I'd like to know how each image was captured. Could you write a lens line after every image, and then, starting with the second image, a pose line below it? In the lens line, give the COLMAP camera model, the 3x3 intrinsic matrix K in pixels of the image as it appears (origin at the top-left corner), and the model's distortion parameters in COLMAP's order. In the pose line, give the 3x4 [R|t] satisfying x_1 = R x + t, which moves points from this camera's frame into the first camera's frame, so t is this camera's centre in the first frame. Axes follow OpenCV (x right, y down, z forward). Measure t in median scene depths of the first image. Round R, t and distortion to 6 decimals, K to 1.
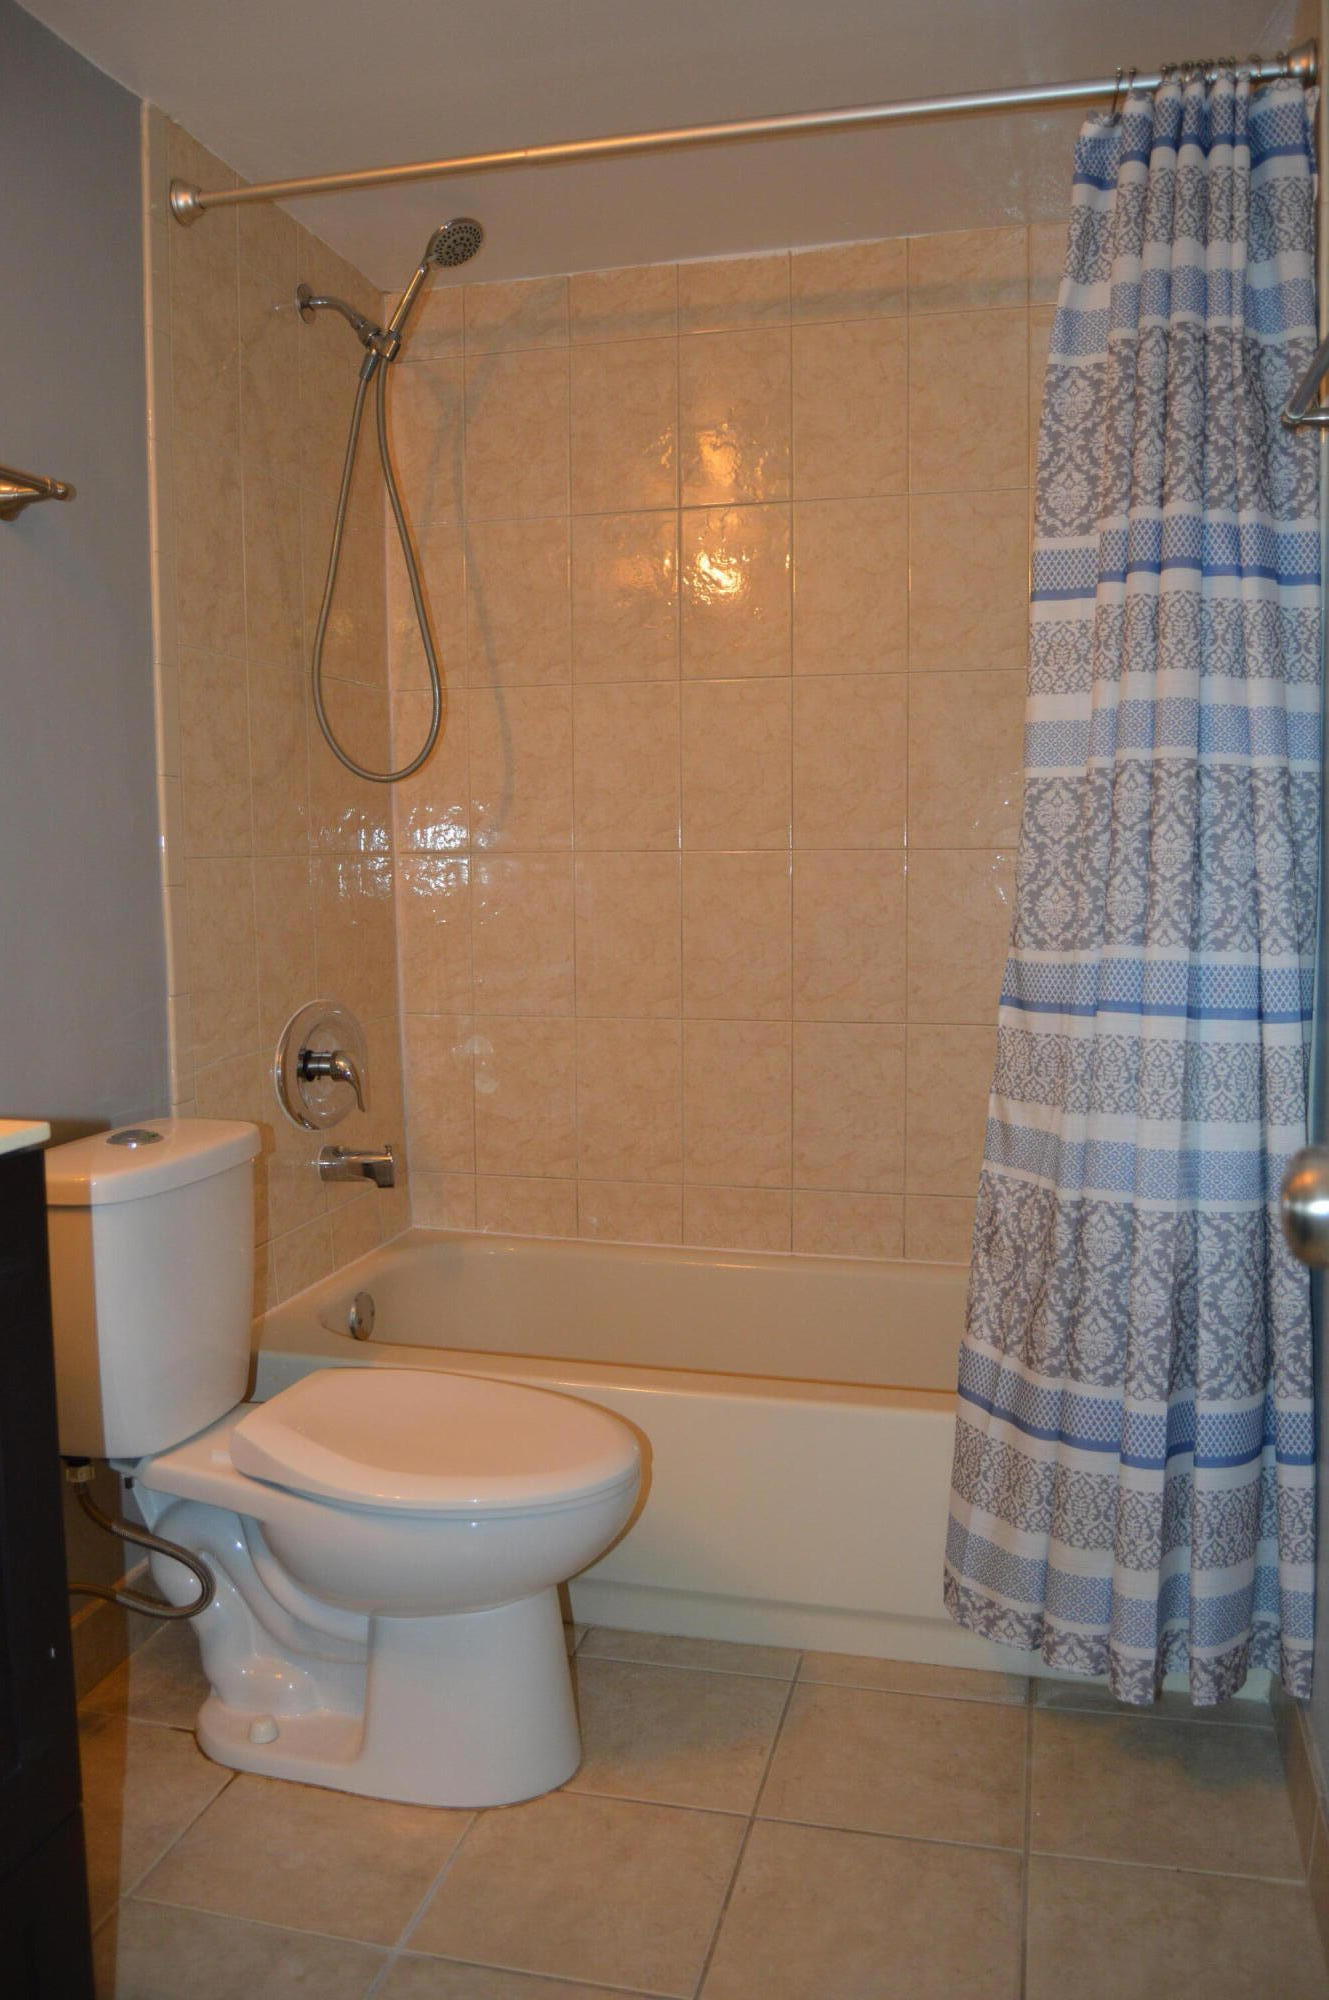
lens RADIAL K [[1593.3, 0, 664.5], [0, 1593.3, 1000.0], [0, 0, 1]] dist [-0.112490, 0.053177]
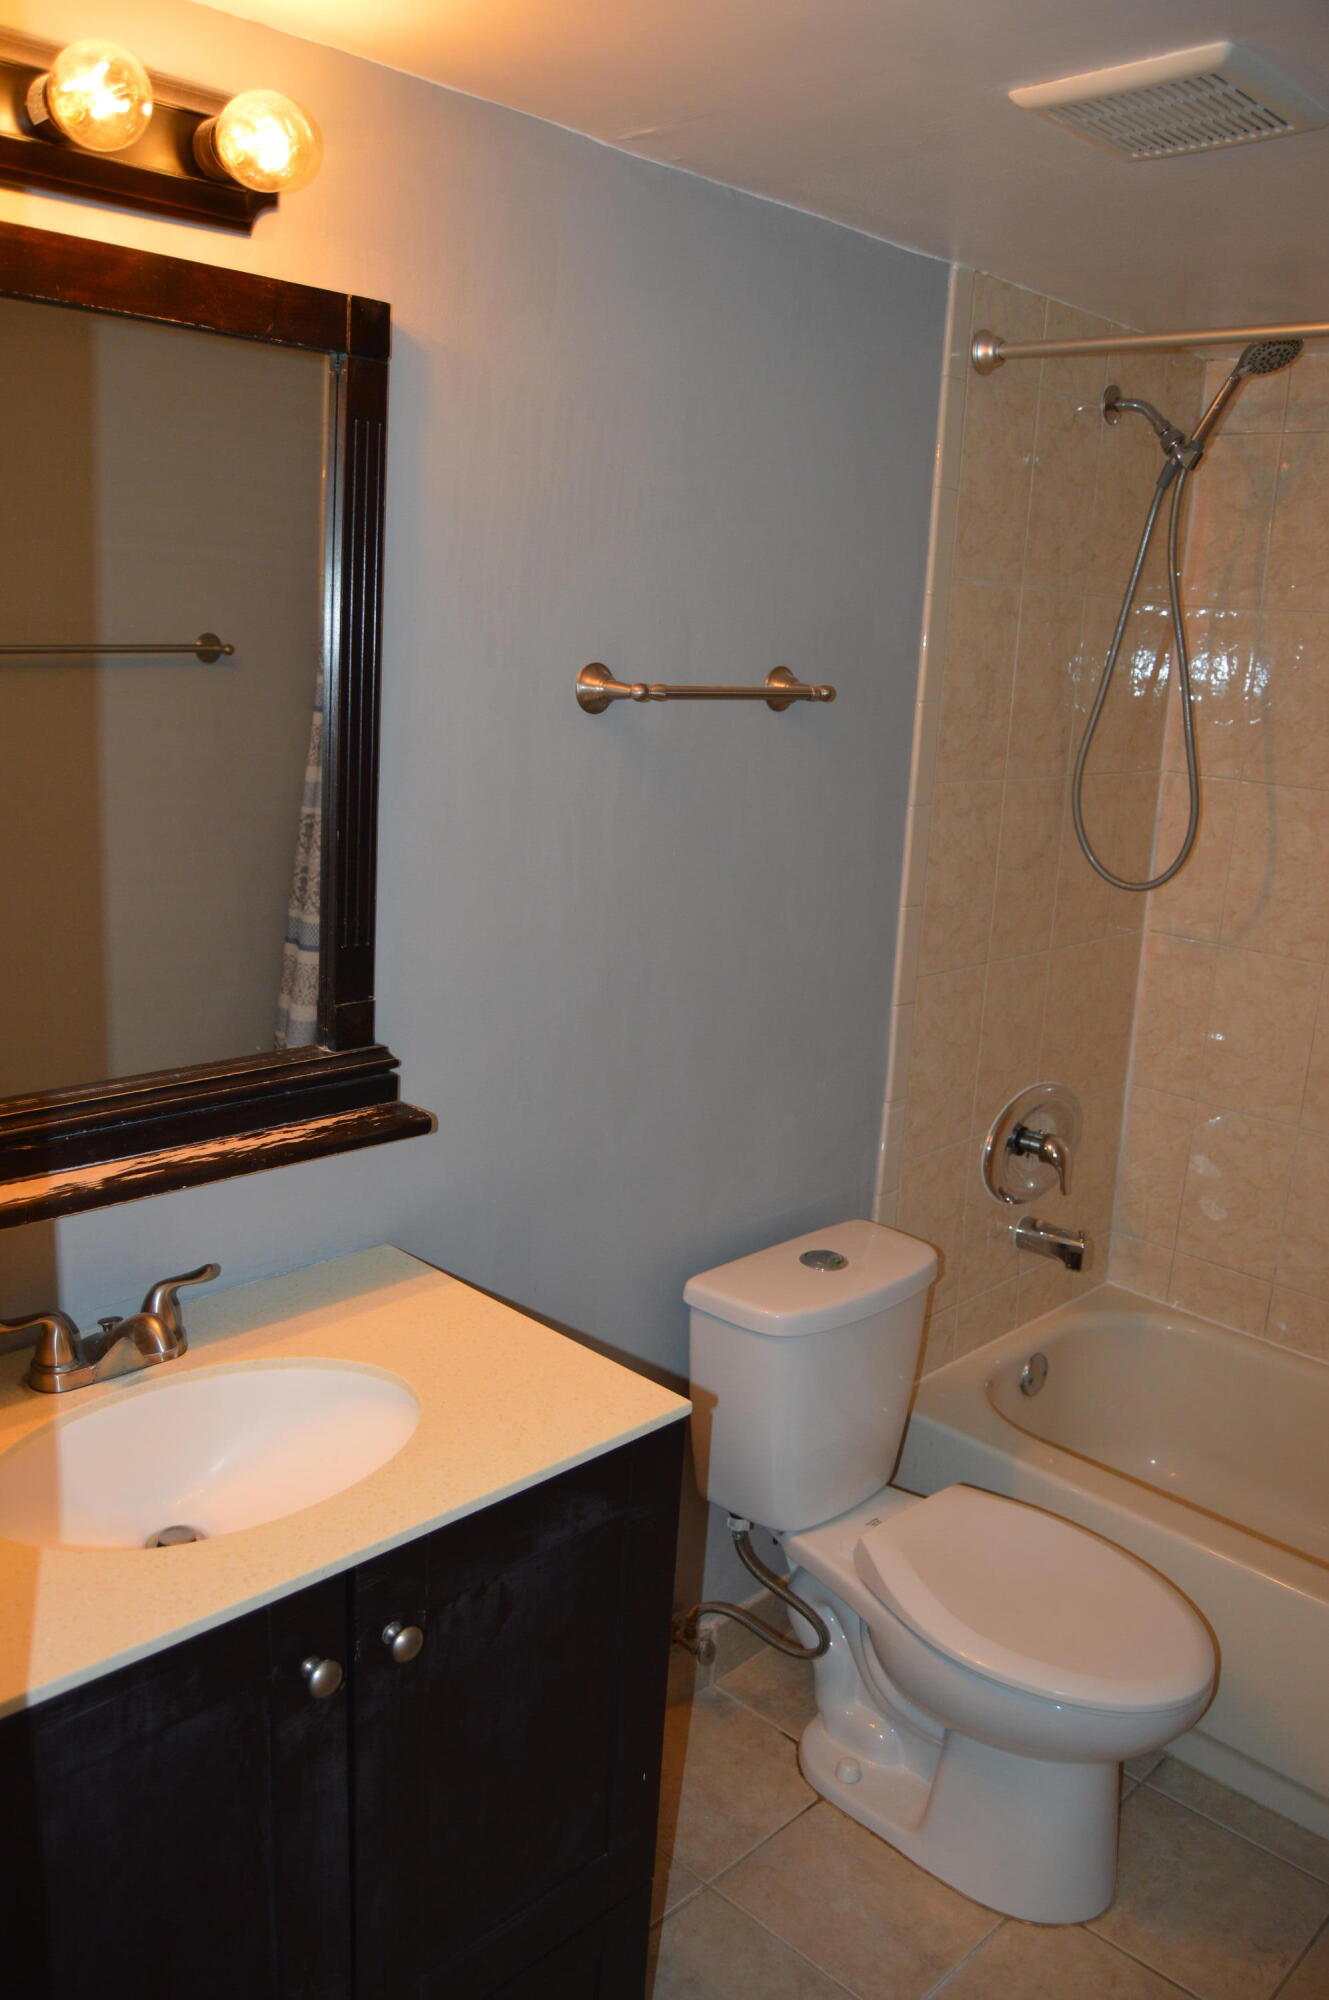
lens RADIAL K [[1582.5, 0, 664.5], [0, 1582.5, 1000.0], [0, 0, 1]] dist [-0.066919, 0.002374]
pose [[0.863275, 0.169287, -0.475497, 0.060978], [-0.108898, 0.982358, 0.152033, -0.197822], [0.492846, -0.079465, 0.866480, -0.034883]]
